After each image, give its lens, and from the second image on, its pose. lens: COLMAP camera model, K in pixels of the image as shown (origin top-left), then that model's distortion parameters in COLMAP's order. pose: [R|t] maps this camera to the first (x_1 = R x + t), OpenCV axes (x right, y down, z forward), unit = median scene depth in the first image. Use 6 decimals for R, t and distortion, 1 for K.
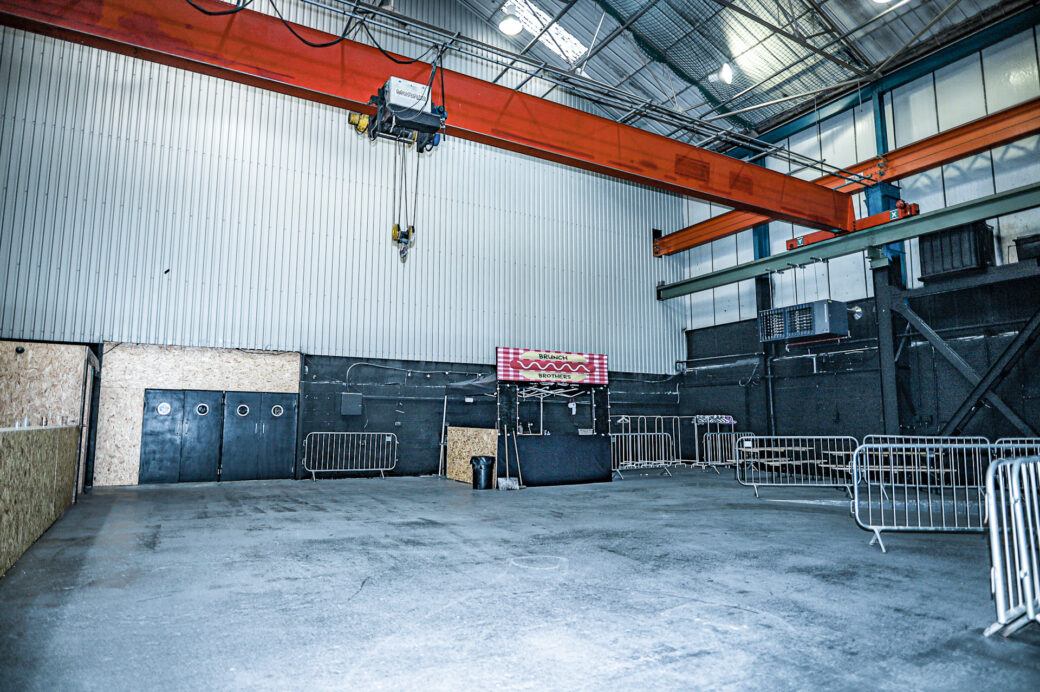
lens RADIAL K [[627.8, 0, 520.0], [0, 627.8, 346.0], [0, 0, 1]] dist [-0.001299, -0.000324]
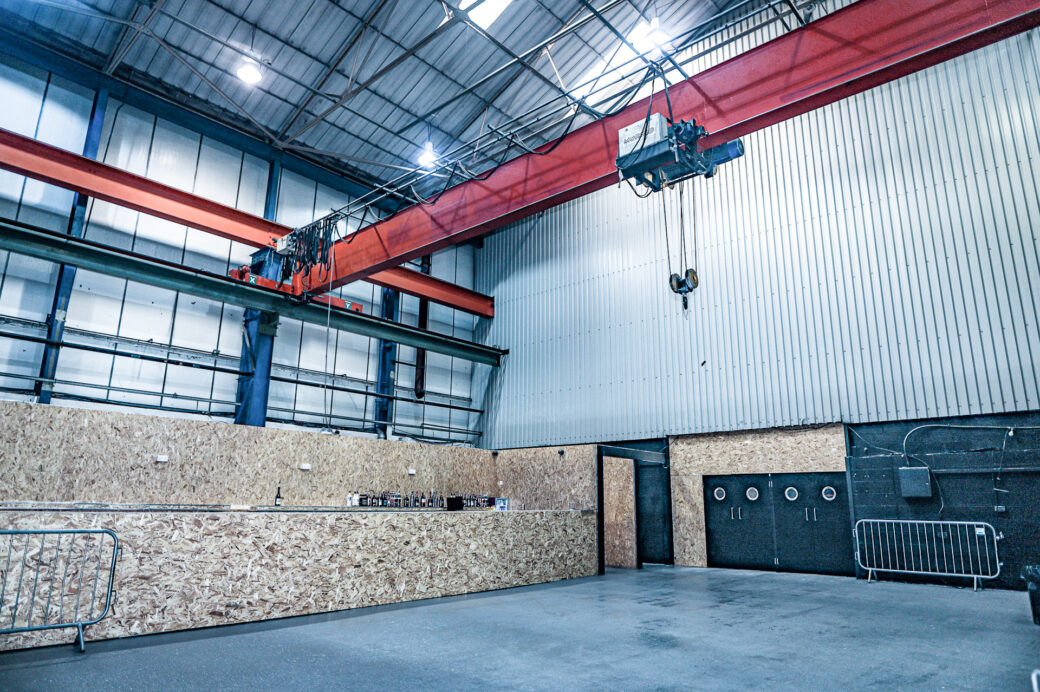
lens RADIAL K [[627.8, 0, 520.0], [0, 627.8, 346.0], [0, 0, 1]] dist [-0.001299, -0.000324]
pose [[0.328921, -0.235740, -0.914460, 0.309932], [0.114449, 0.971155, -0.209190, 0.037771], [0.937397, -0.035852, 0.346413, 0.304506]]
